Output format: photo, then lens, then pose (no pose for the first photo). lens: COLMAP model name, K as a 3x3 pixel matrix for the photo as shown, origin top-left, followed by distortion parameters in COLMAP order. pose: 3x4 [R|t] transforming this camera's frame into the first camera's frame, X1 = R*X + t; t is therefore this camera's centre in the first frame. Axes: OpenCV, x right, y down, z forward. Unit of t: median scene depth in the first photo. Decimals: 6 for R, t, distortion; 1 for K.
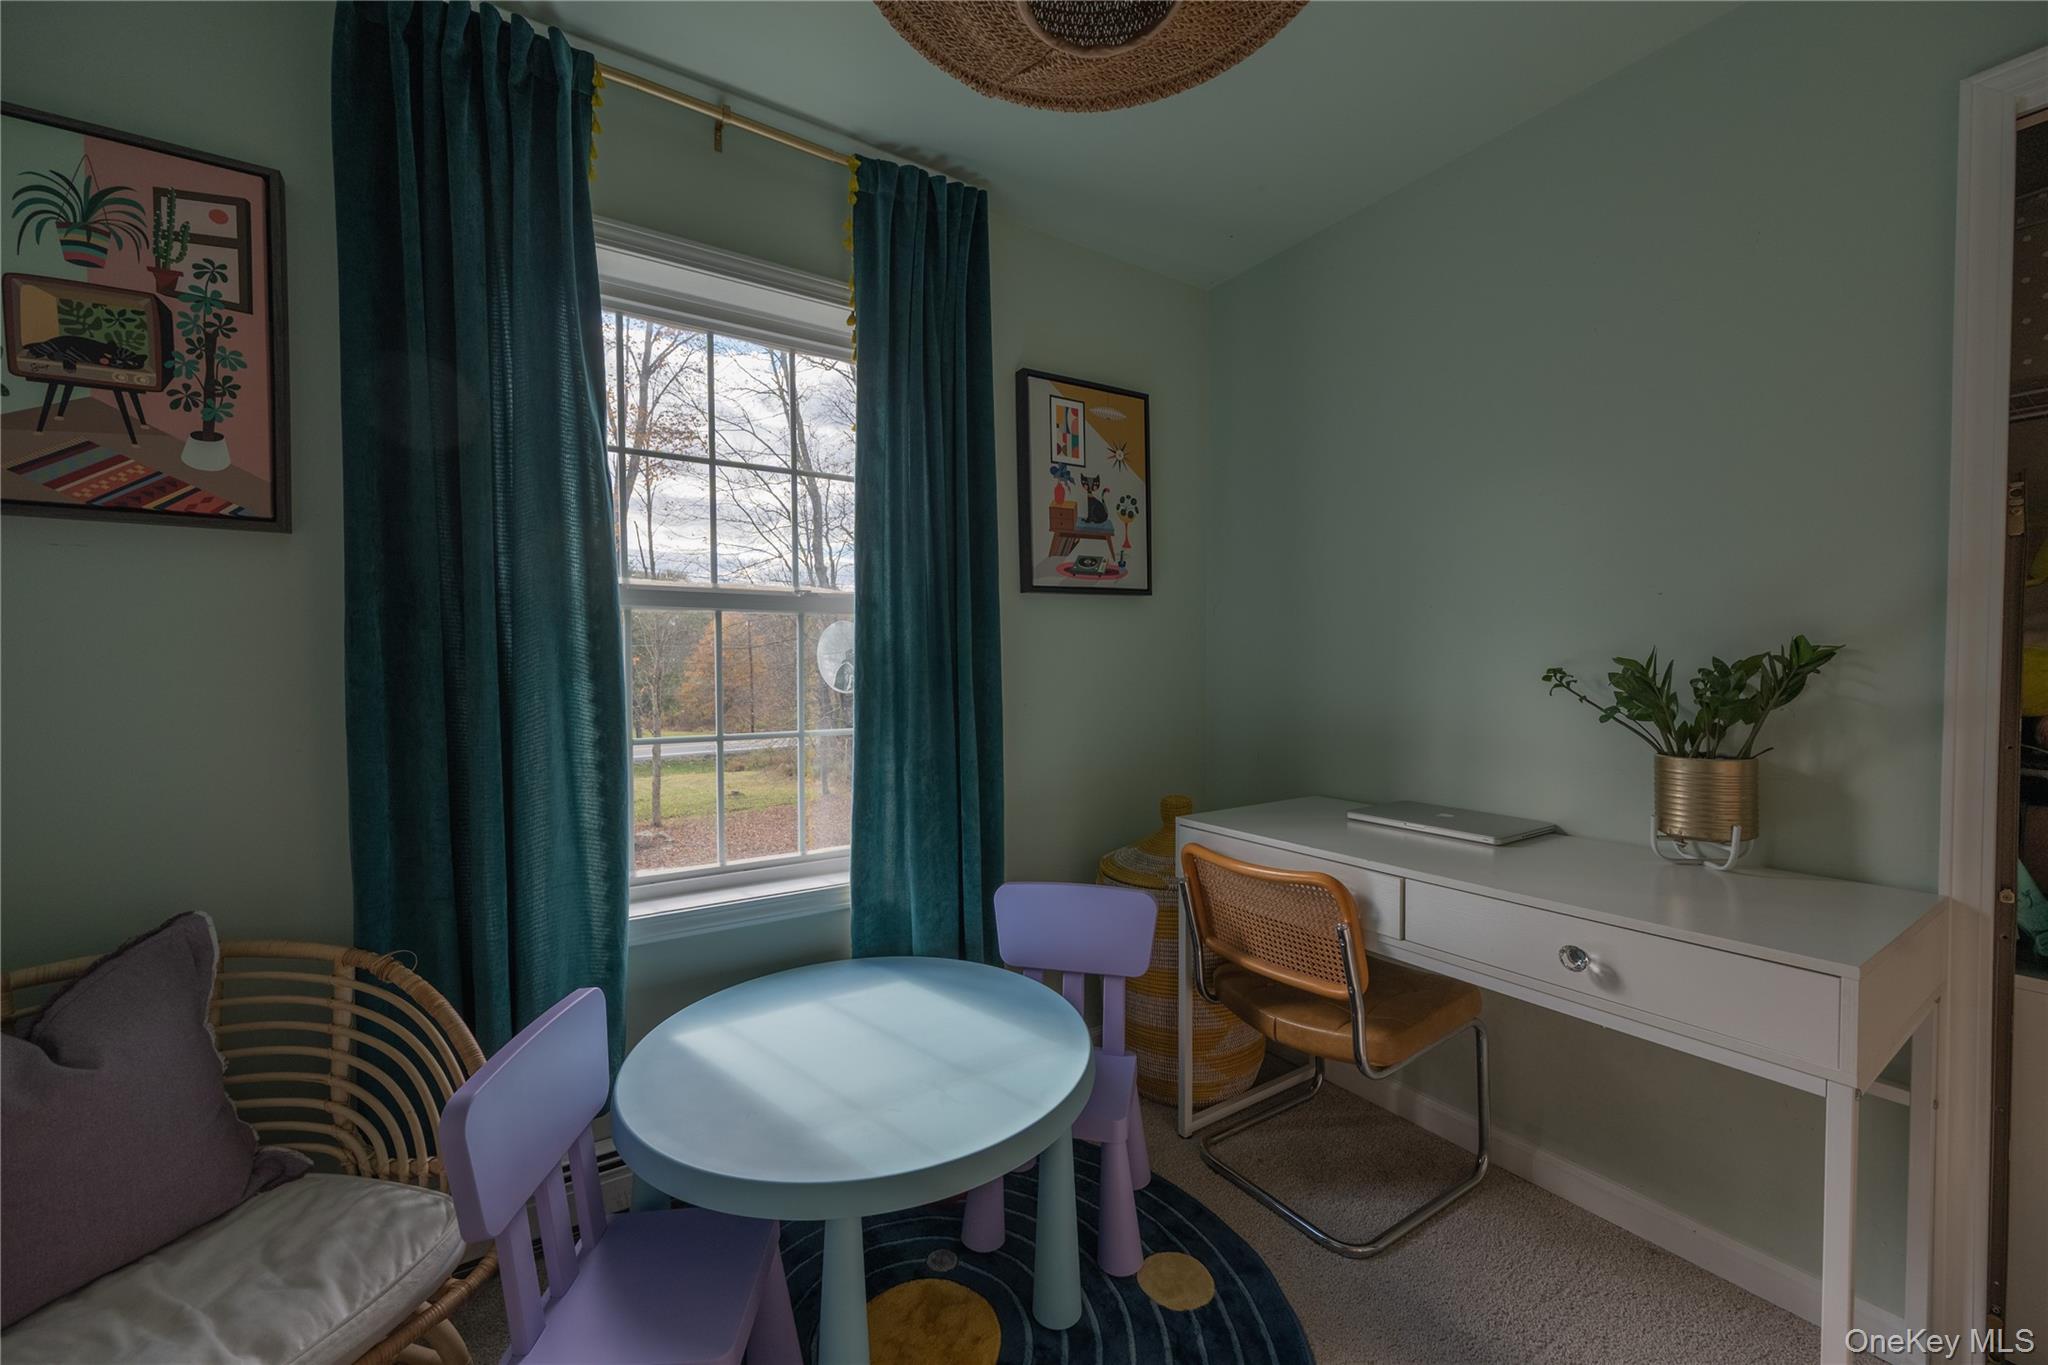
lens RADIAL K [[800.5, 0, 1026.1], [0, 800.5, 678.3], [0, 0, 1]] dist [0.000352, -0.000189]
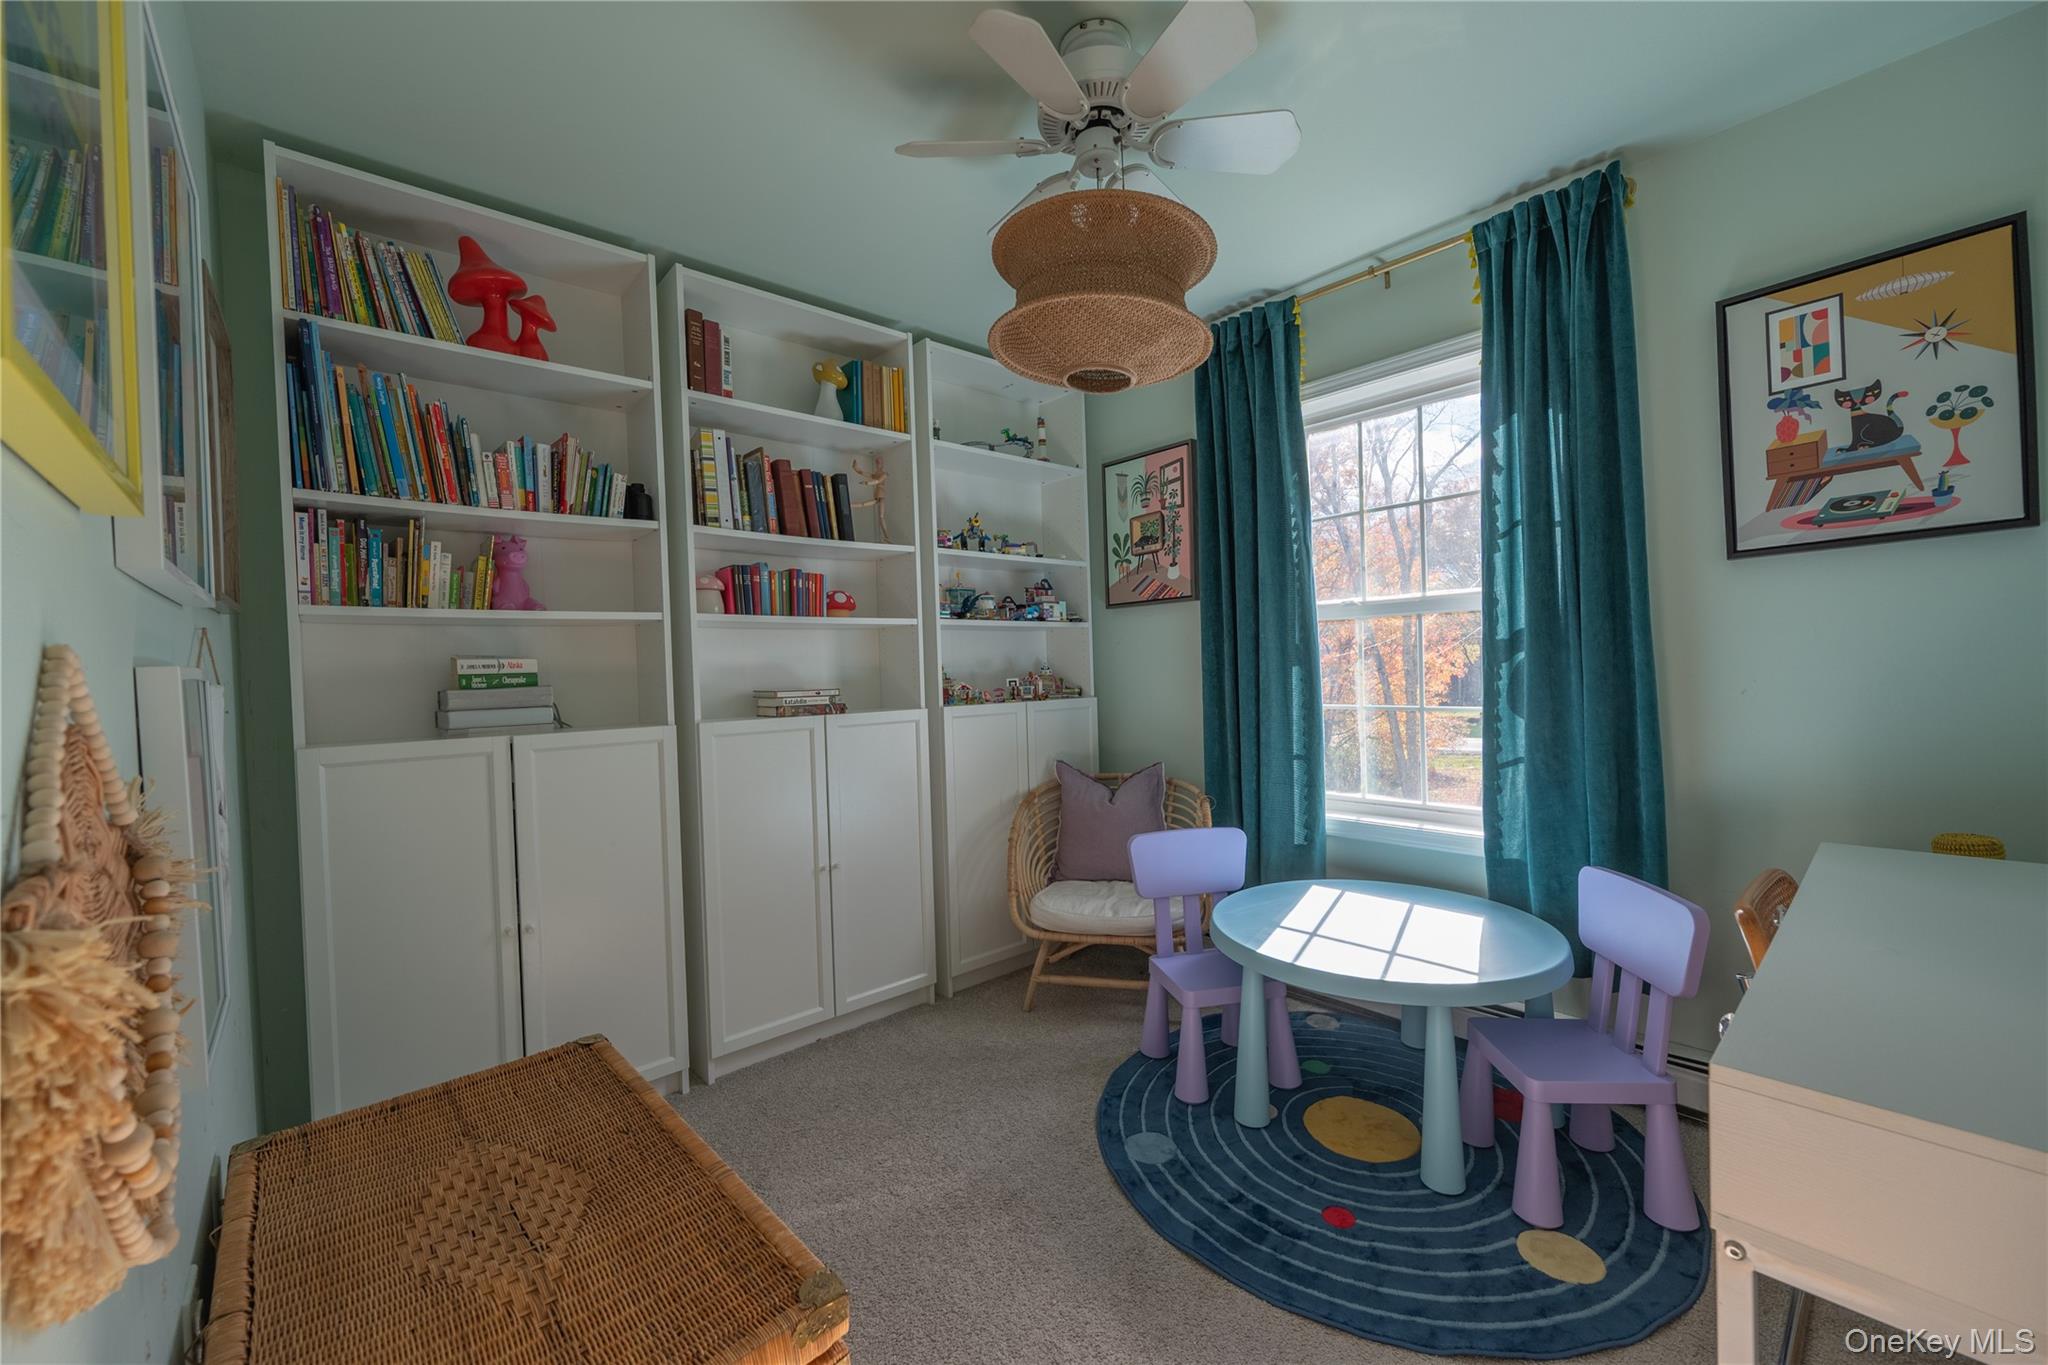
lens RADIAL K [[800.5, 0, 1021.1], [0, 800.5, 678.3], [0, 0, 1]] dist [0.000352, -0.000189]
pose [[0.146065, 0.004334, -0.989265, 0.721465], [0.005858, 0.999969, 0.005246, 0.009761], [0.989258, -0.006562, 0.146035, 0.123740]]
